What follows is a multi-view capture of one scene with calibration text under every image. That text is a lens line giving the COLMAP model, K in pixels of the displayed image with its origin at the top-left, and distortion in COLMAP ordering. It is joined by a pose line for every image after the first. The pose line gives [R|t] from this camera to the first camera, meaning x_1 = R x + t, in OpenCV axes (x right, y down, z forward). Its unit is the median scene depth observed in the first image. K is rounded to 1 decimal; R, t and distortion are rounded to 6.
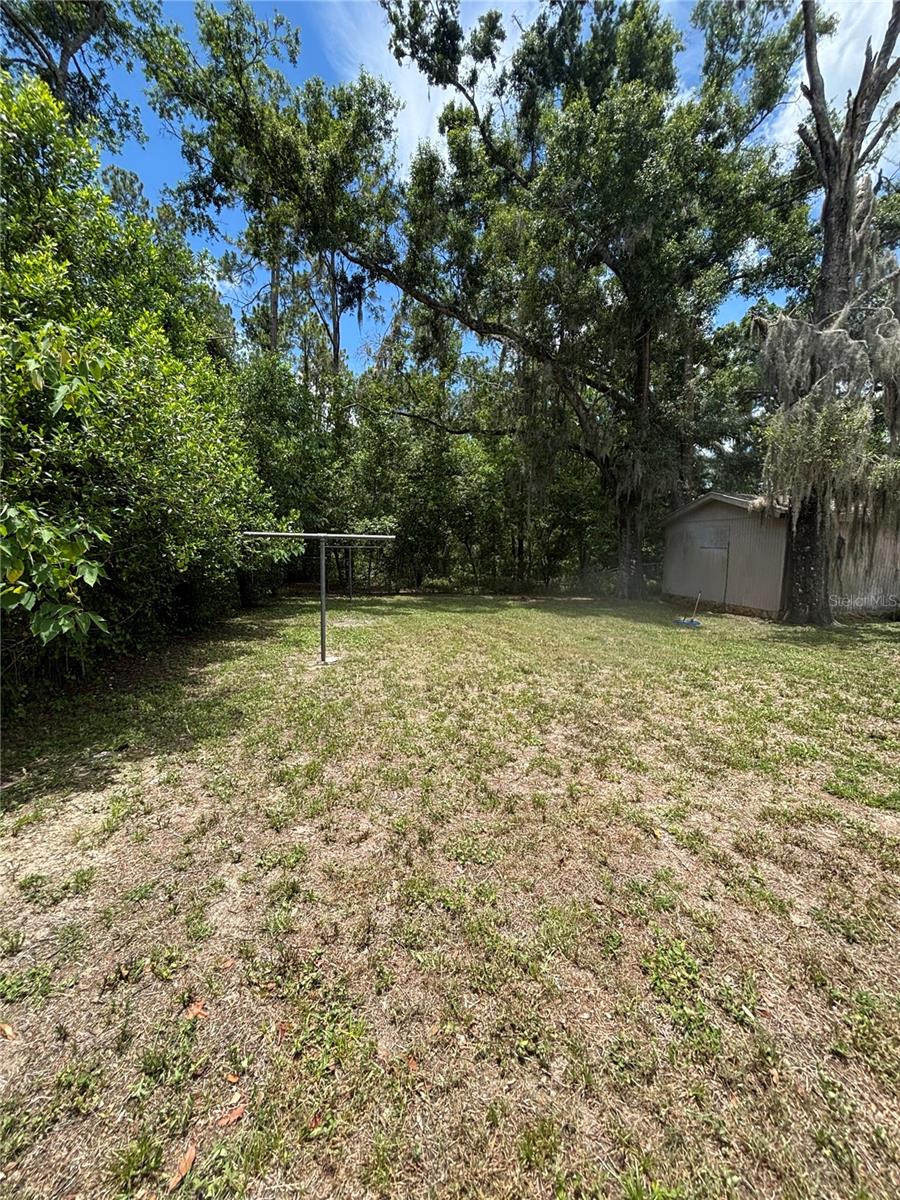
lens RADIAL K [[482.3, 0, 450.1], [0, 482.3, 600.3], [0, 0, 1]] dist [-0.001288, 0.000918]
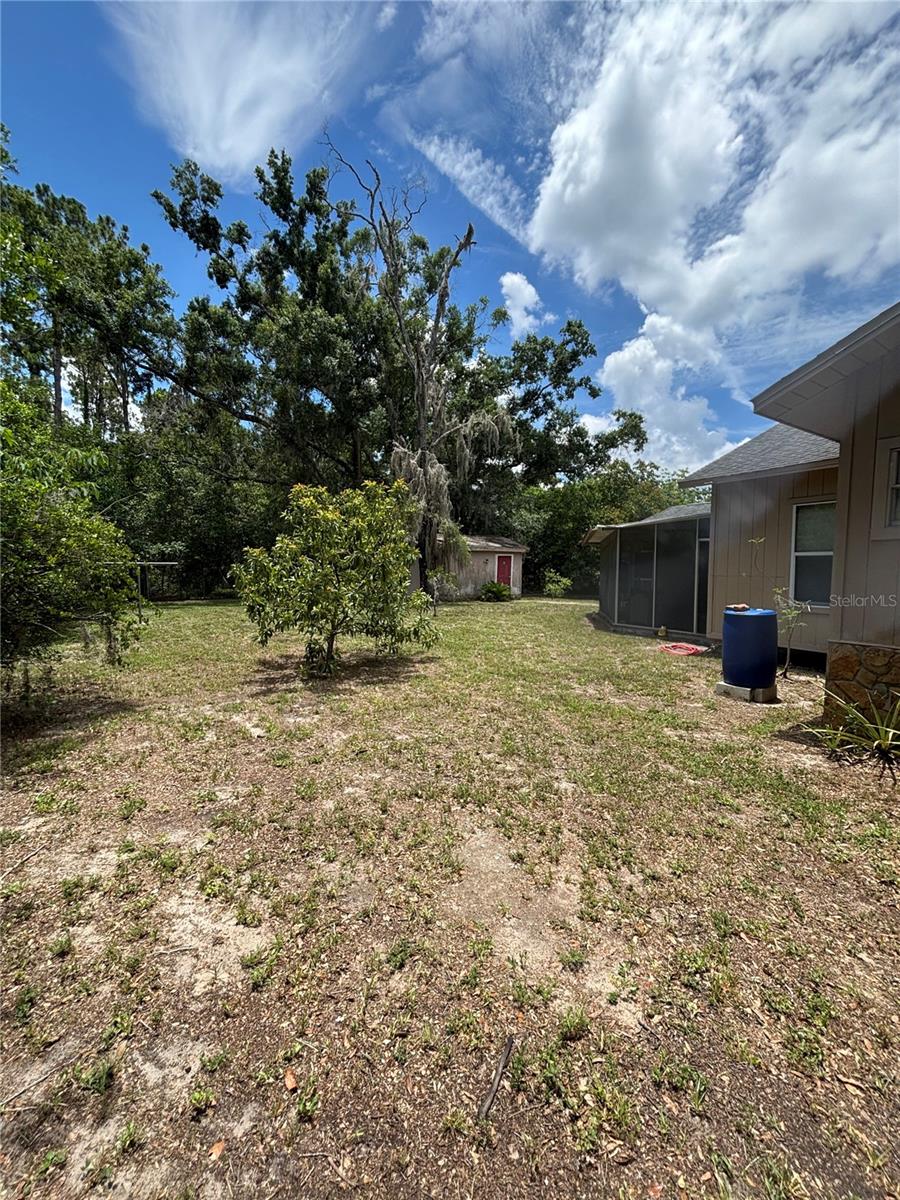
lens RADIAL K [[482.3, 0, 452.0], [0, 482.3, 598.0], [0, 0, 1]] dist [-0.001288, 0.000918]
pose [[0.928061, -0.038170, 0.370467, 0.087413], [0.047819, 0.998713, -0.016892, 0.048157], [-0.369345, 0.033393, 0.928692, -0.595098]]
